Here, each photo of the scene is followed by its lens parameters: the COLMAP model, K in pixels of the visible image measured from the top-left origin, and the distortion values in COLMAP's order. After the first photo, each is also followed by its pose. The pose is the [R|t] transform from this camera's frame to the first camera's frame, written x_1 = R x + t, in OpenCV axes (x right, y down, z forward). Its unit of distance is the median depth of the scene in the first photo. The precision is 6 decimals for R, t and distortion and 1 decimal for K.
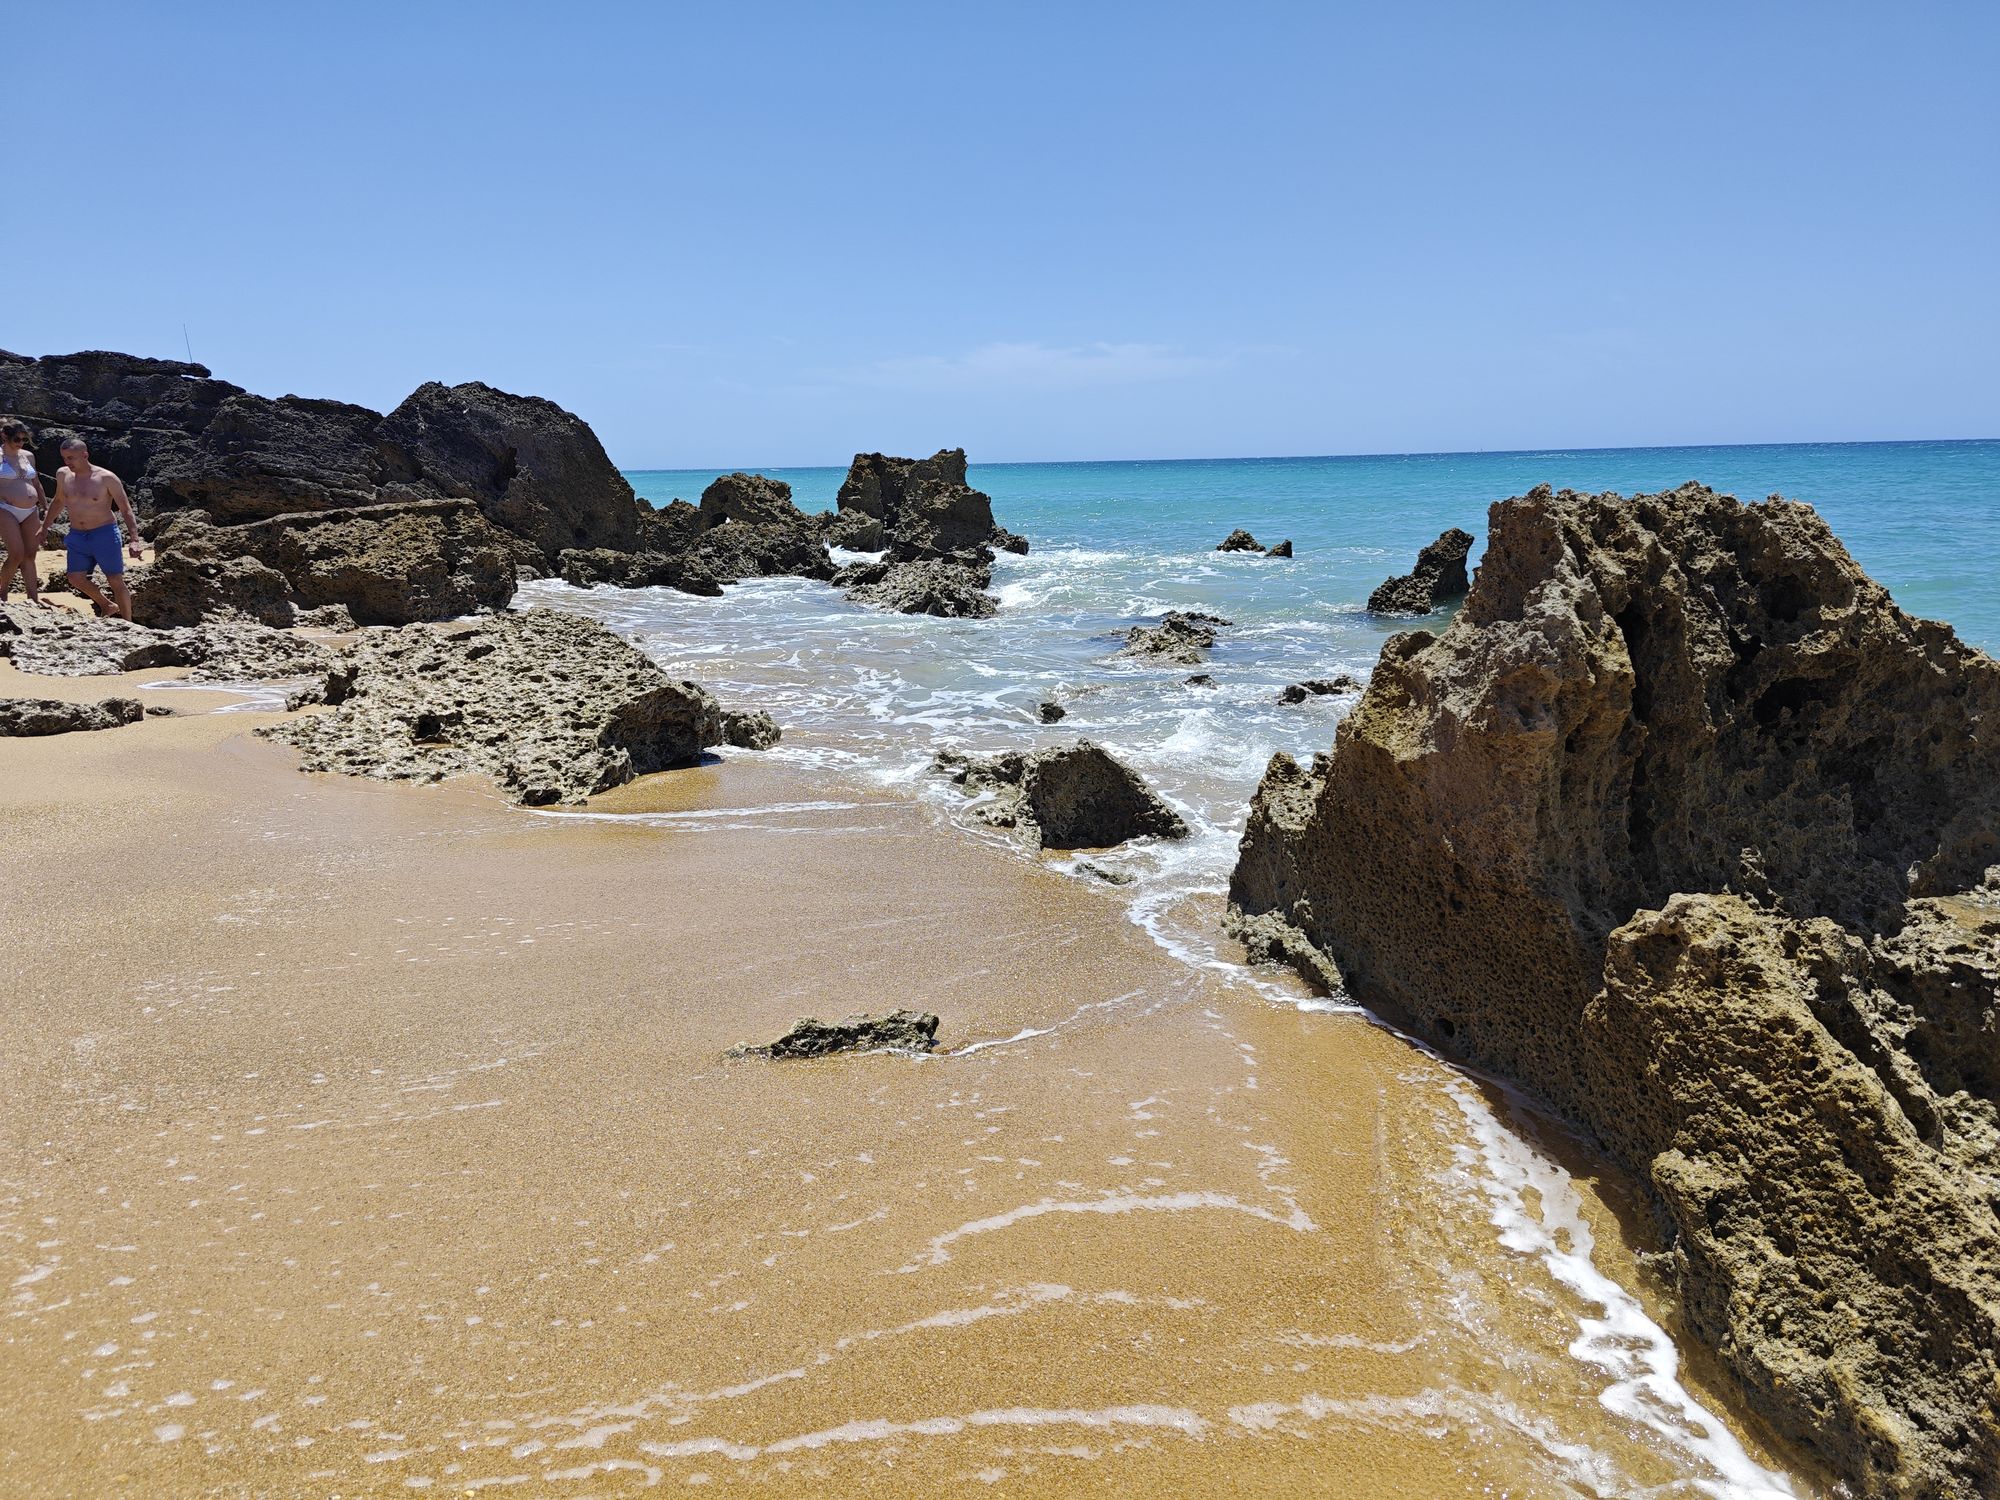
lens RADIAL K [[1333.5, 0, 995.8], [0, 1333.5, 744.5], [0, 0, 1]] dist [0.010579, -0.011470]
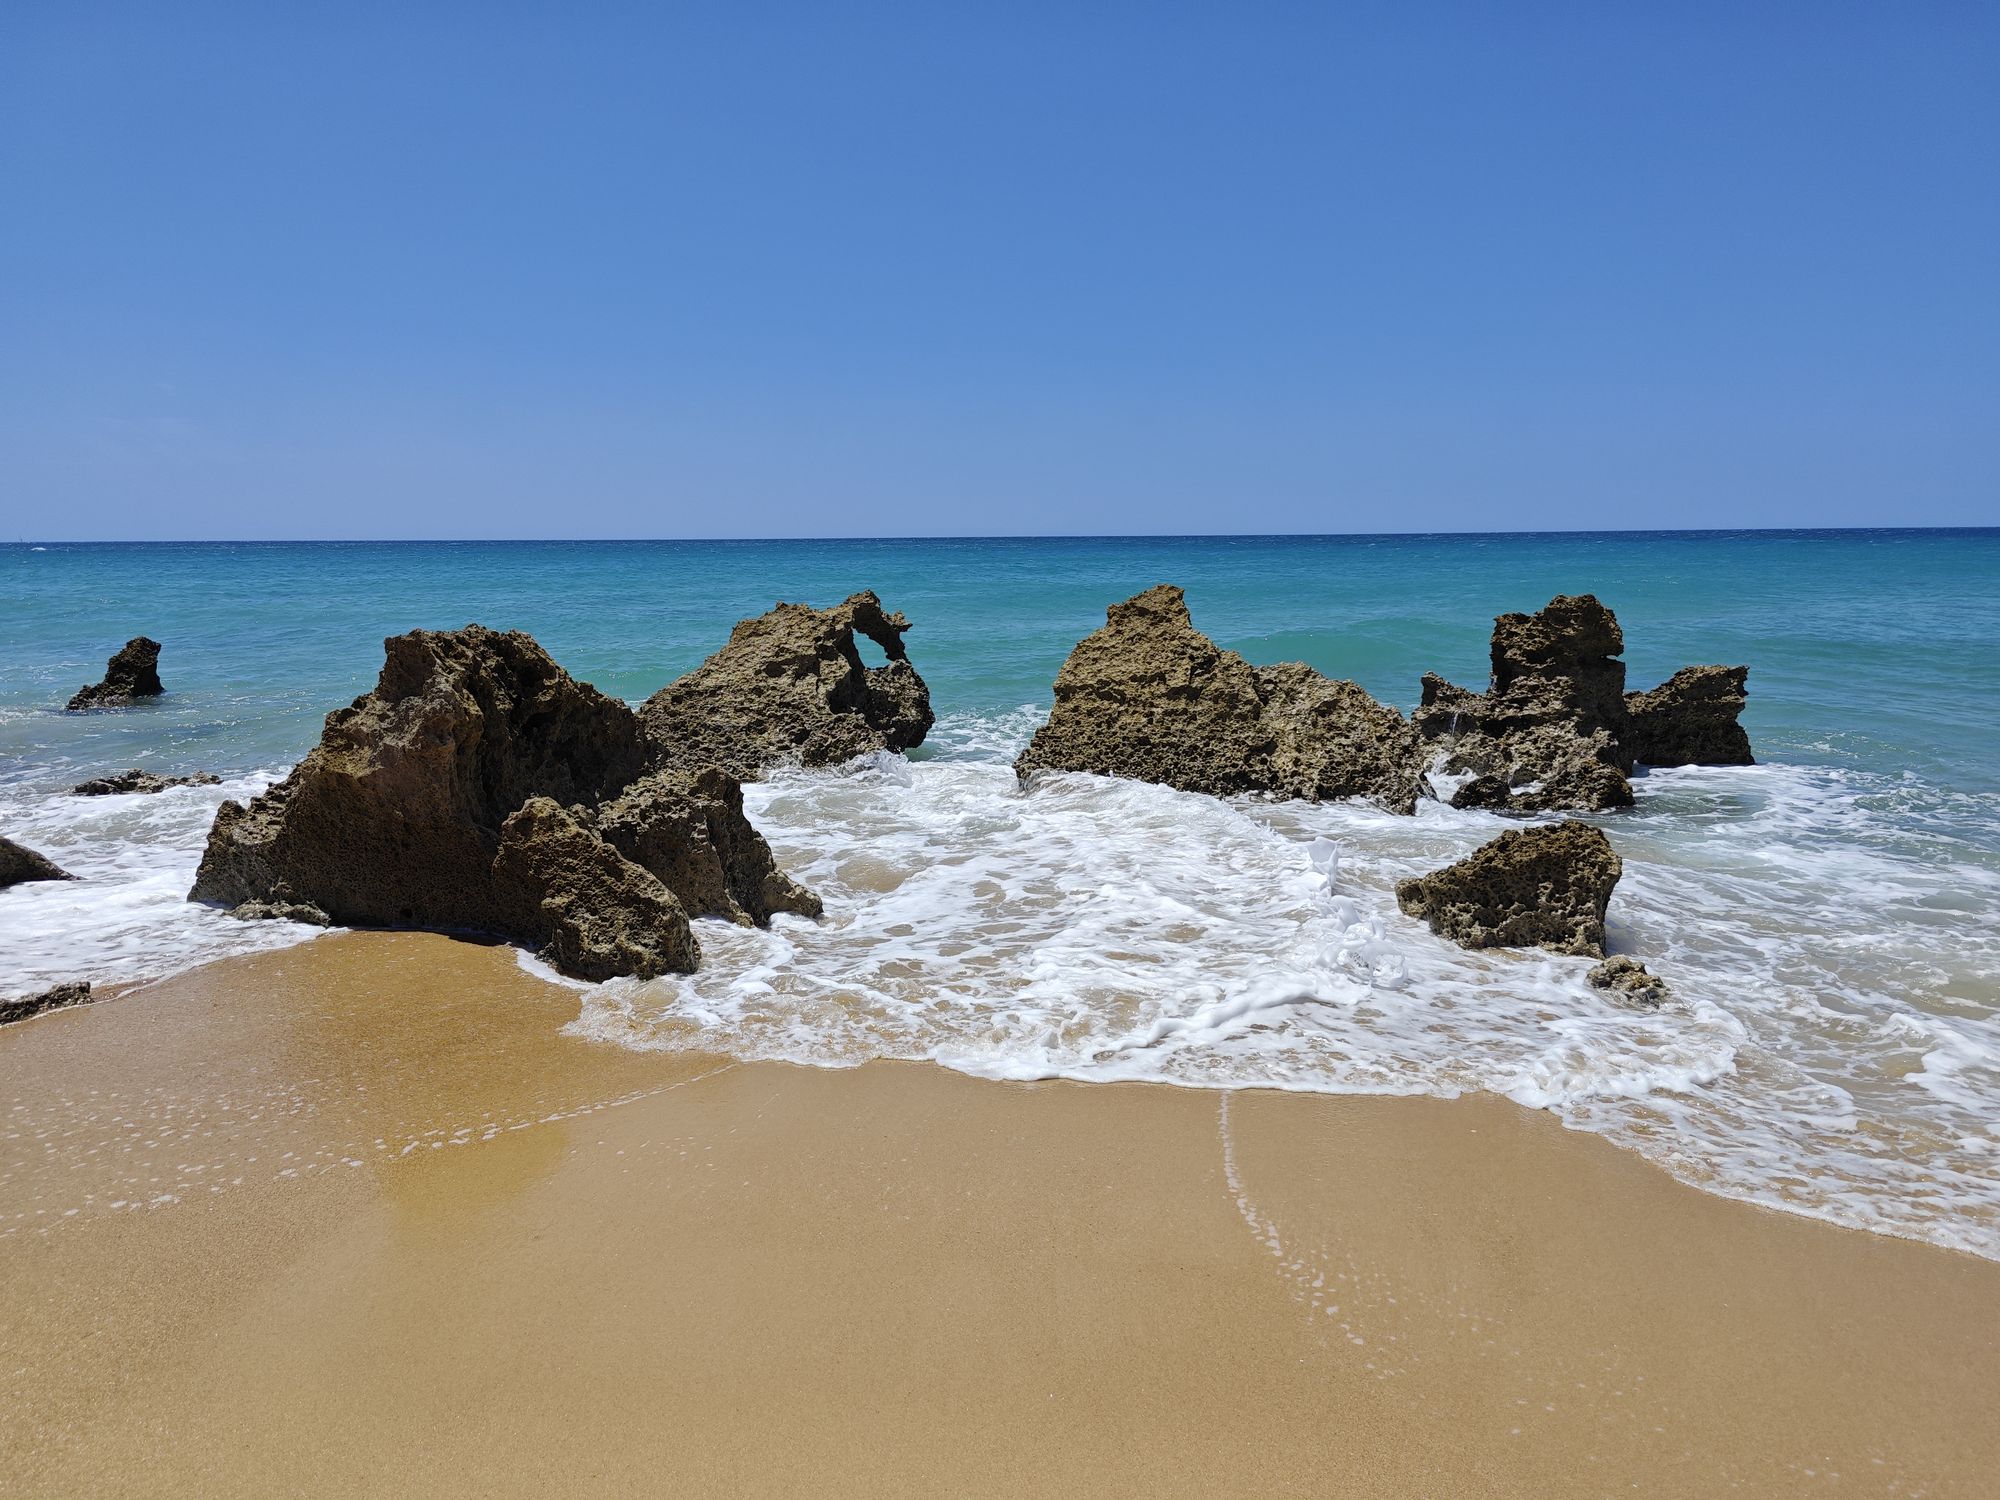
lens RADIAL K [[1333.5, 0, 997.6], [0, 1333.5, 749.6], [0, 0, 1]] dist [0.010579, -0.011470]
pose [[0.572316, -0.108724, 0.812794, -0.766286], [0.160341, 0.986877, 0.019109, 0.089994], [-0.804205, 0.119387, 0.582238, -0.882298]]
